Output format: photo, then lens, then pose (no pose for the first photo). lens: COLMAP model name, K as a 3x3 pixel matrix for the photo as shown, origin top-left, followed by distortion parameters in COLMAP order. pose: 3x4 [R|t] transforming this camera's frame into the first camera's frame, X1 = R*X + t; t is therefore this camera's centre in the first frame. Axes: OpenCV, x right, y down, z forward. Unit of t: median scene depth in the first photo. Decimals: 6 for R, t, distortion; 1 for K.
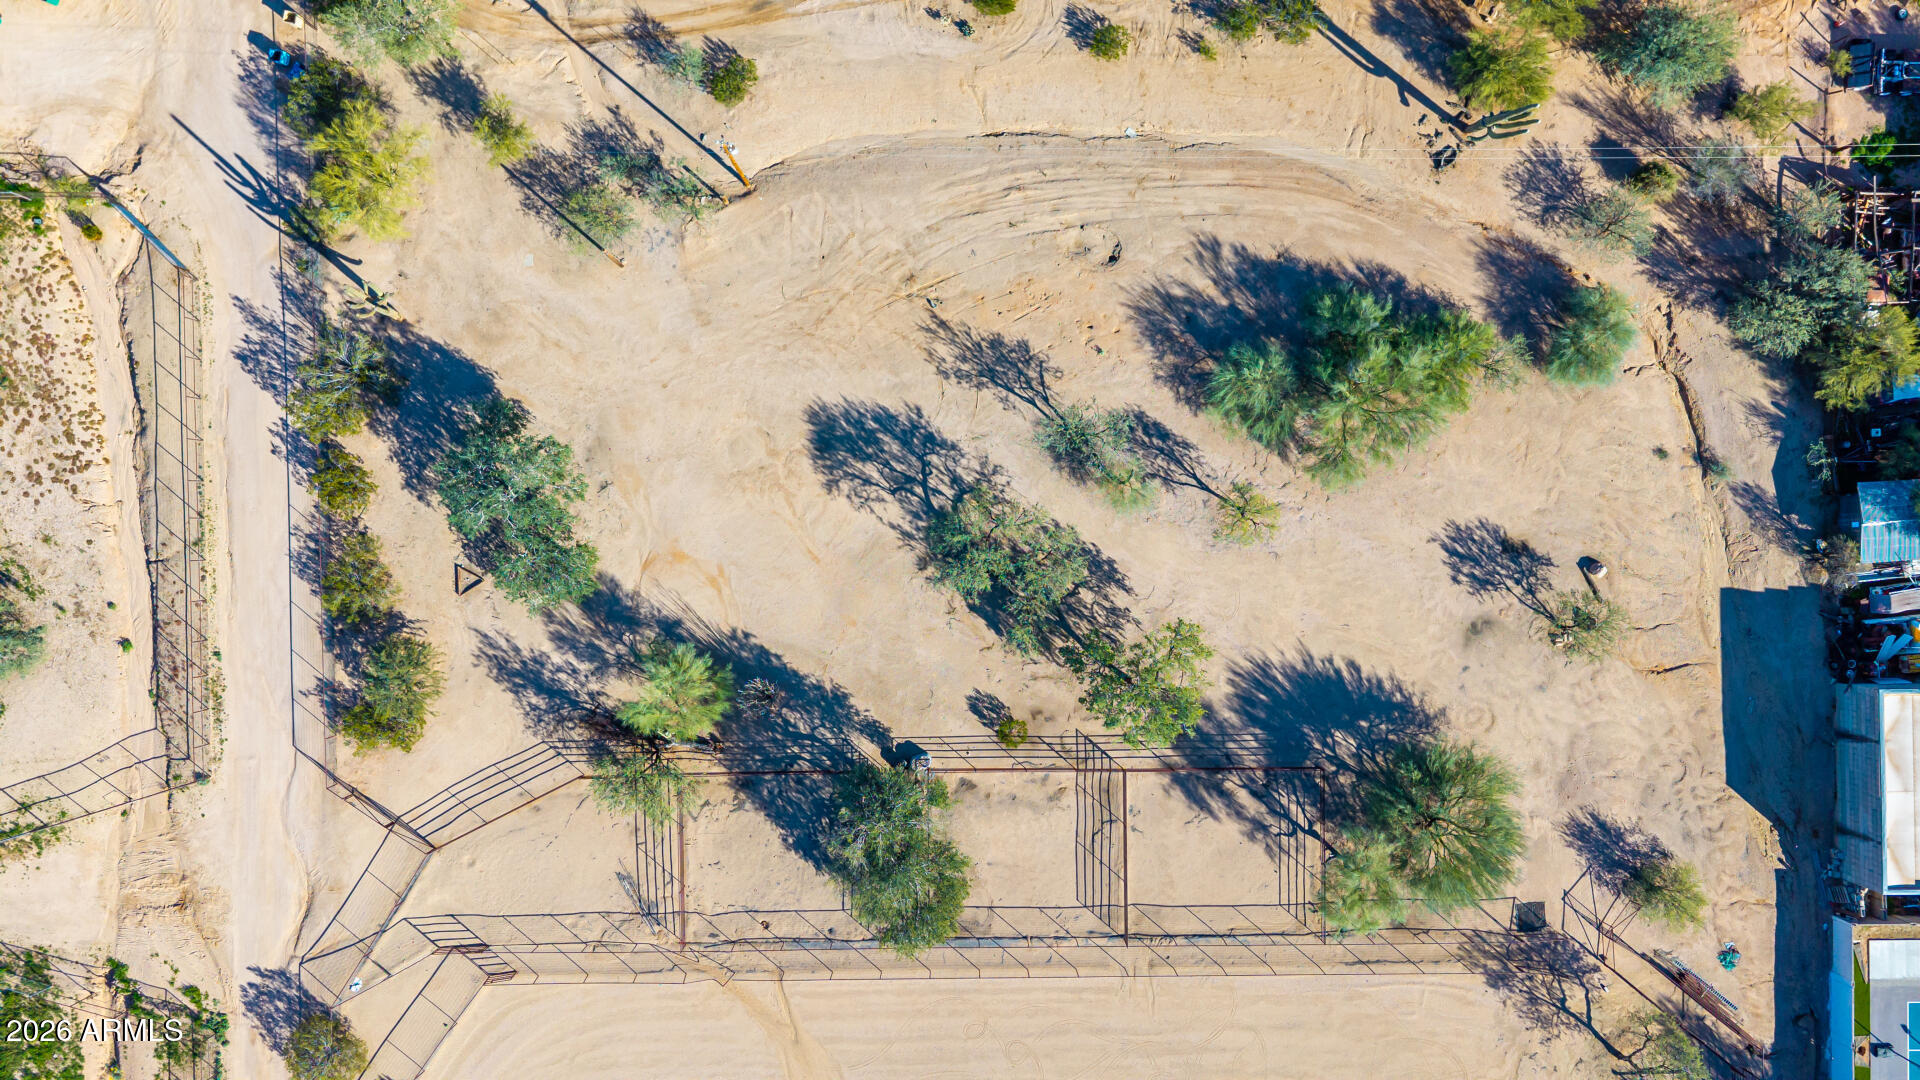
lens RADIAL K [[1278.7, 0, 955.4], [0, 1278.7, 532.1], [0, 0, 1]] dist [0.038364, -0.036499]
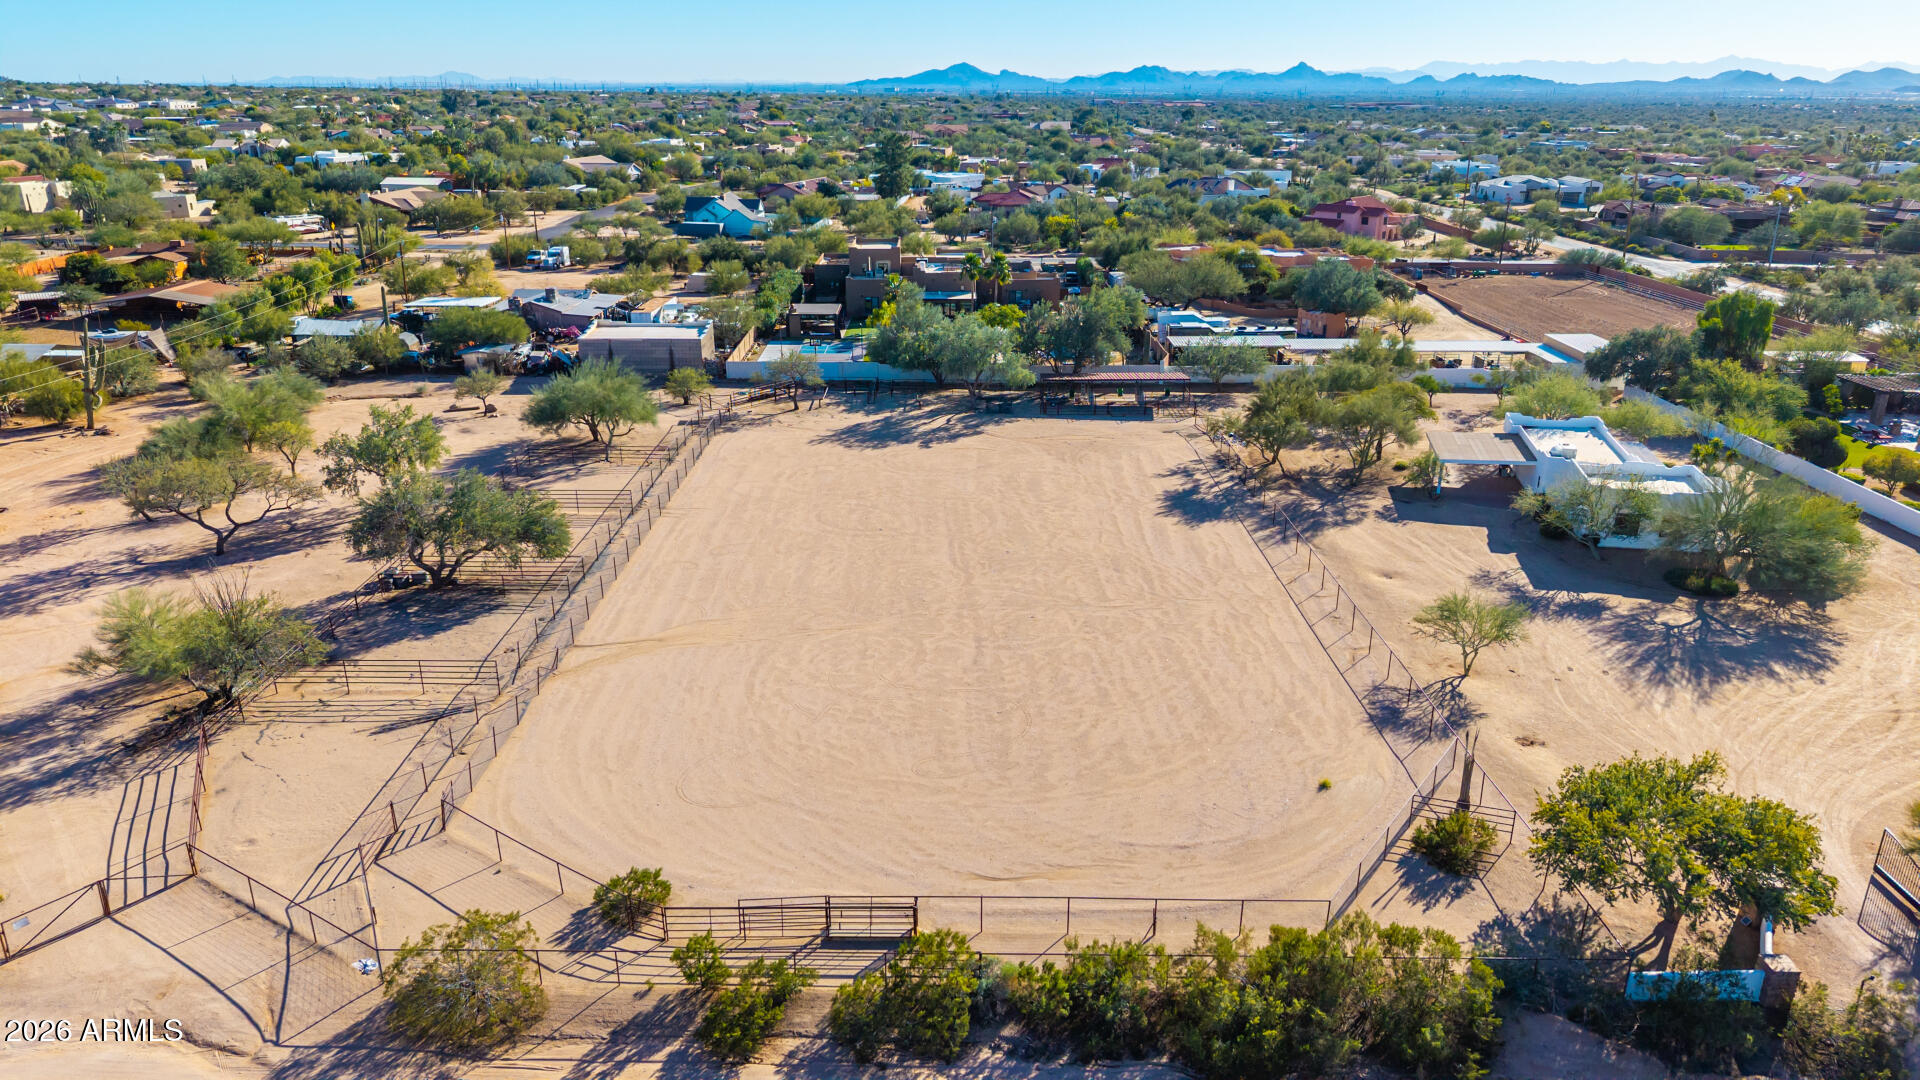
lens RADIAL K [[1278.7, 0, 954.1], [0, 1278.7, 538.6], [0, 0, 1]] dist [0.038364, -0.036499]
pose [[0.004216, -0.350738, 0.936464, -0.913666], [0.999968, -0.004872, -0.006327, 0.605675], [0.006782, 0.936461, 0.350707, 0.643019]]
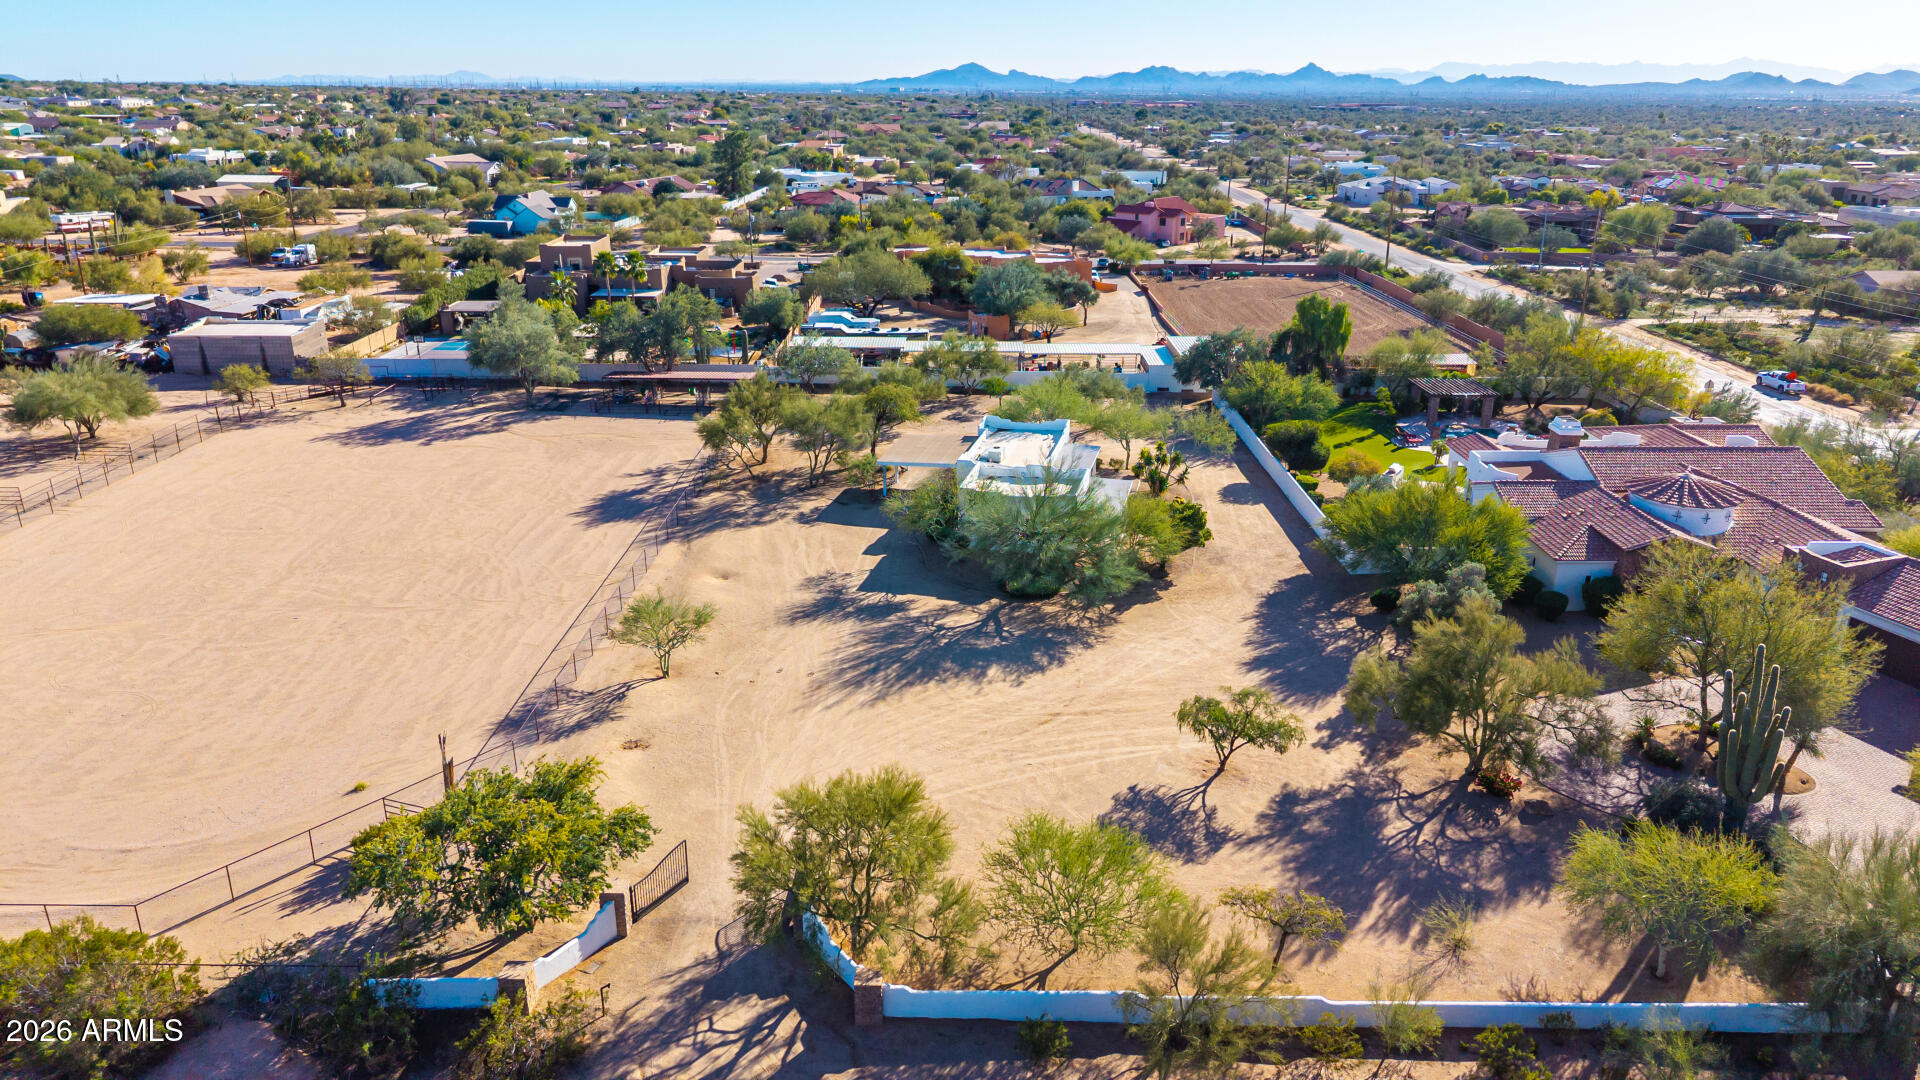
lens RADIAL K [[1278.7, 0, 956.1], [0, 1278.7, 538.2], [0, 0, 1]] dist [0.038364, -0.036499]
pose [[0.010079, -0.350367, 0.936558, -0.903686], [0.999938, -0.000983, -0.011129, 1.130840], [0.004820, 0.936612, 0.350335, 0.647829]]
